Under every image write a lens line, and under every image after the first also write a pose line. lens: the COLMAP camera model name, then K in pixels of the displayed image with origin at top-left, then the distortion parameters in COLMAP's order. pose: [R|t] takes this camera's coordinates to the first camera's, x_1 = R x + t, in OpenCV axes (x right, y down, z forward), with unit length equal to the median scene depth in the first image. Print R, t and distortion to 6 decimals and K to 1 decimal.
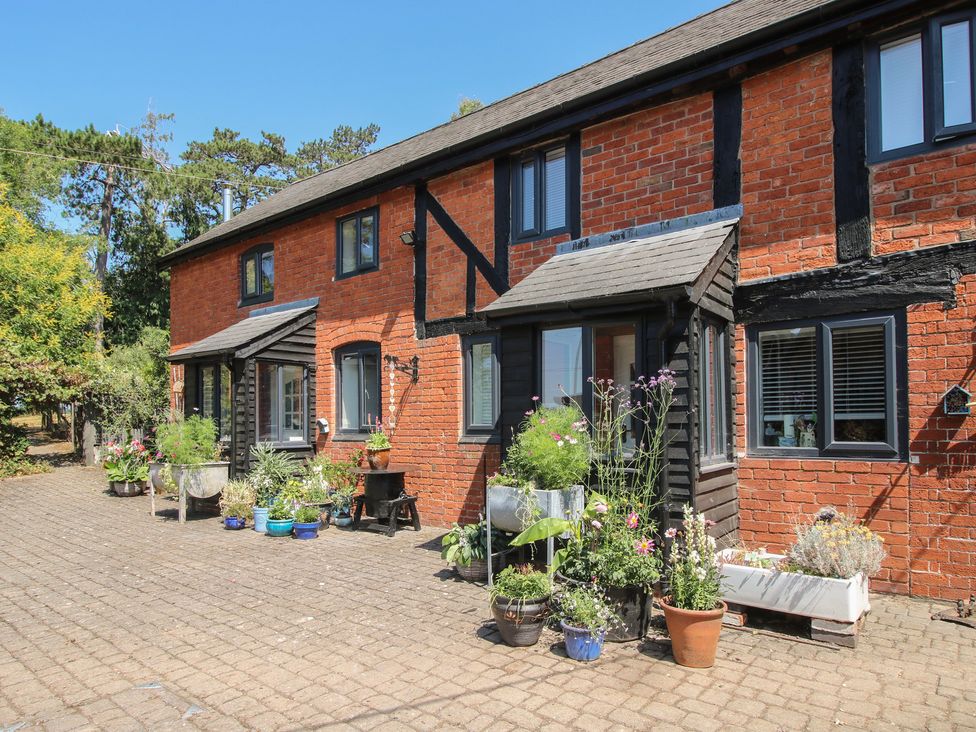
lens RADIAL K [[599.7, 0, 509.4], [0, 599.7, 414.9], [0, 0, 1]] dist [-0.002625, -0.002228]
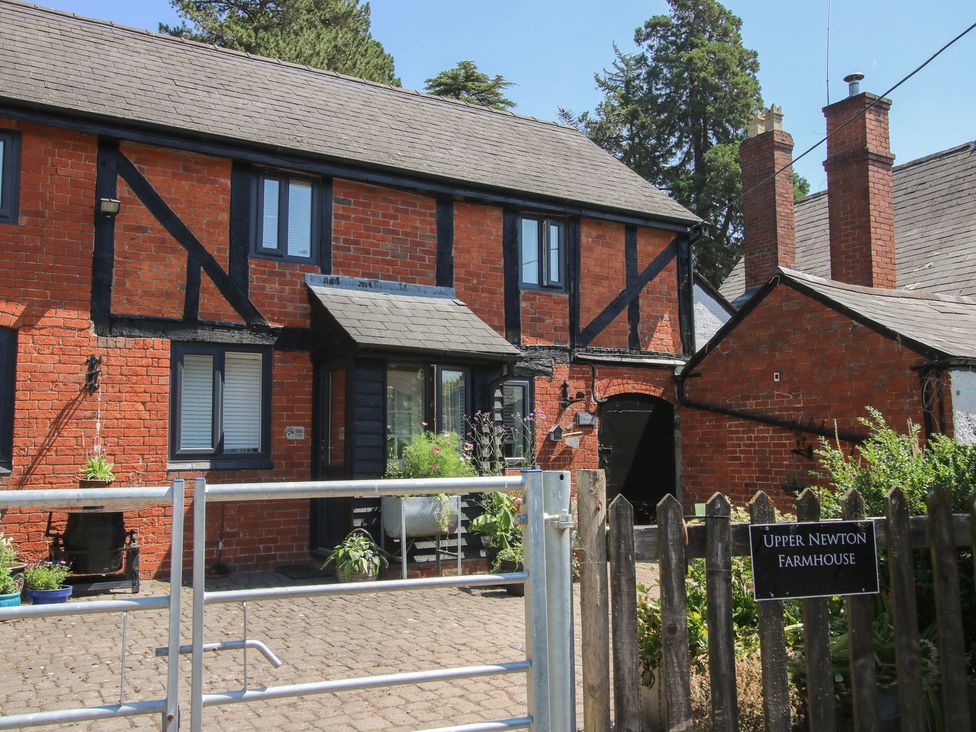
lens RADIAL K [[810.2, 0, 485.5], [0, 810.2, 373.6], [0, 0, 1]] dist [0.005469, 0.007365]
pose [[0.374079, 0.091335, 0.922889, -1.180985], [-0.003569, 0.995273, -0.097052, 0.025616], [-0.927390, 0.033011, 0.372636, 0.213223]]
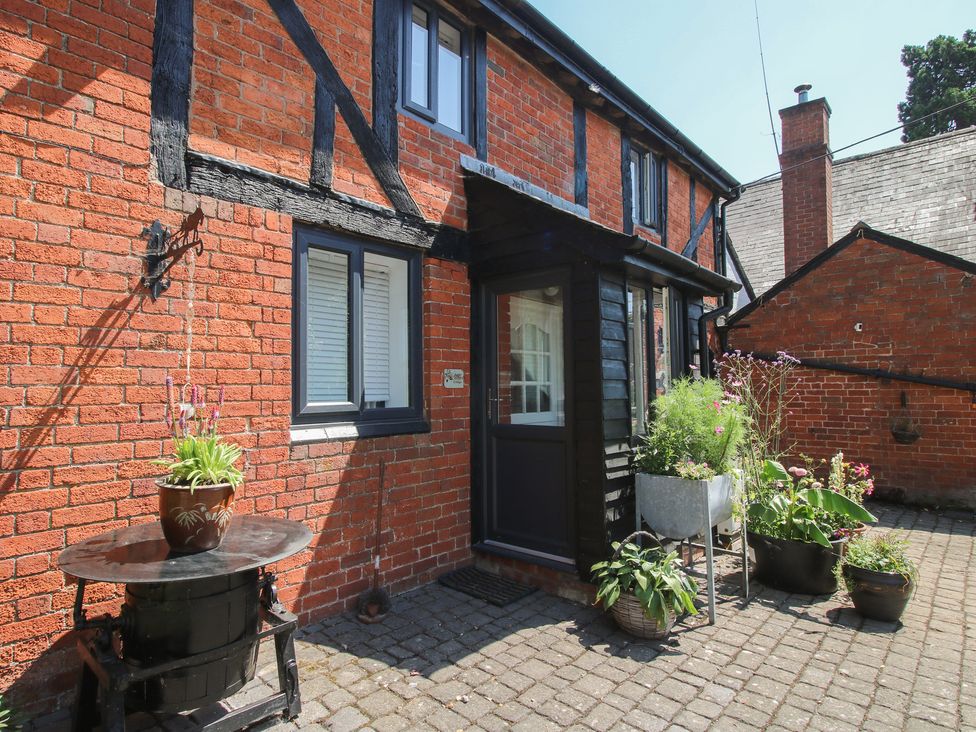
lens RADIAL K [[533.2, 0, 485.6], [0, 533.2, 361.8], [0, 0, 1]] dist [-0.006000, -0.003142]
pose [[0.108858, 0.058118, 0.992357, -0.598226], [-0.001529, 0.998298, -0.058298, 0.008562], [-0.994056, 0.004829, 0.108762, 0.983158]]
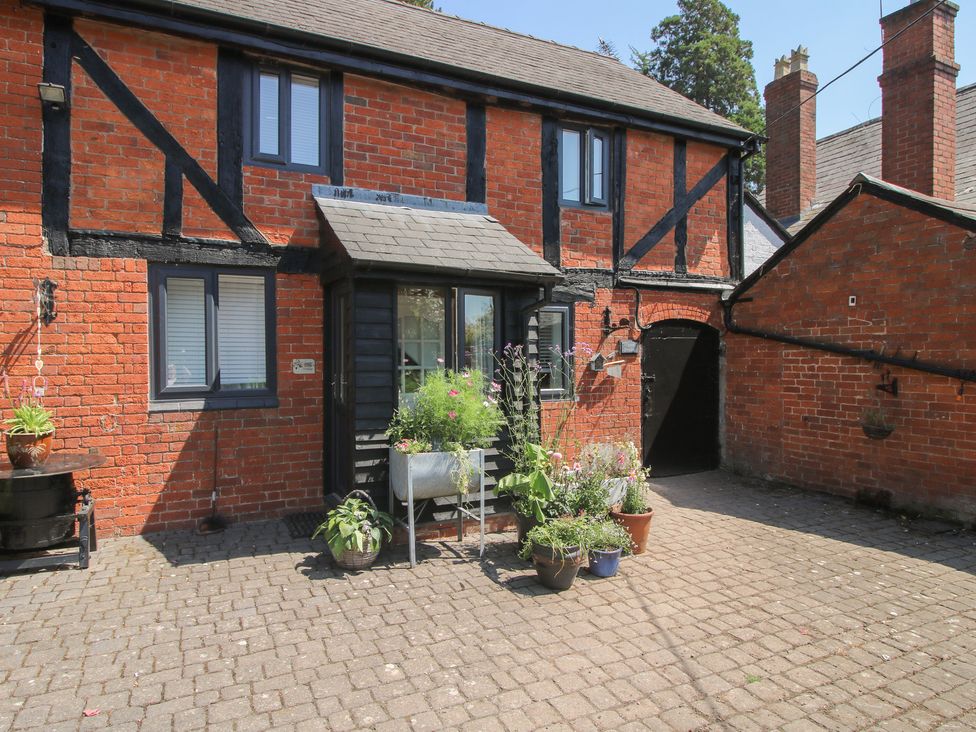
lens RADIAL K [[577.0, 0, 478.8], [0, 577.0, 361.9], [0, 0, 1]] dist [-0.003191, -0.003636]
pose [[0.459152, -0.002027, 0.888355, -0.632166], [-0.007134, 0.999957, 0.005969, -0.024670], [-0.888329, -0.009078, 0.459118, 0.409493]]
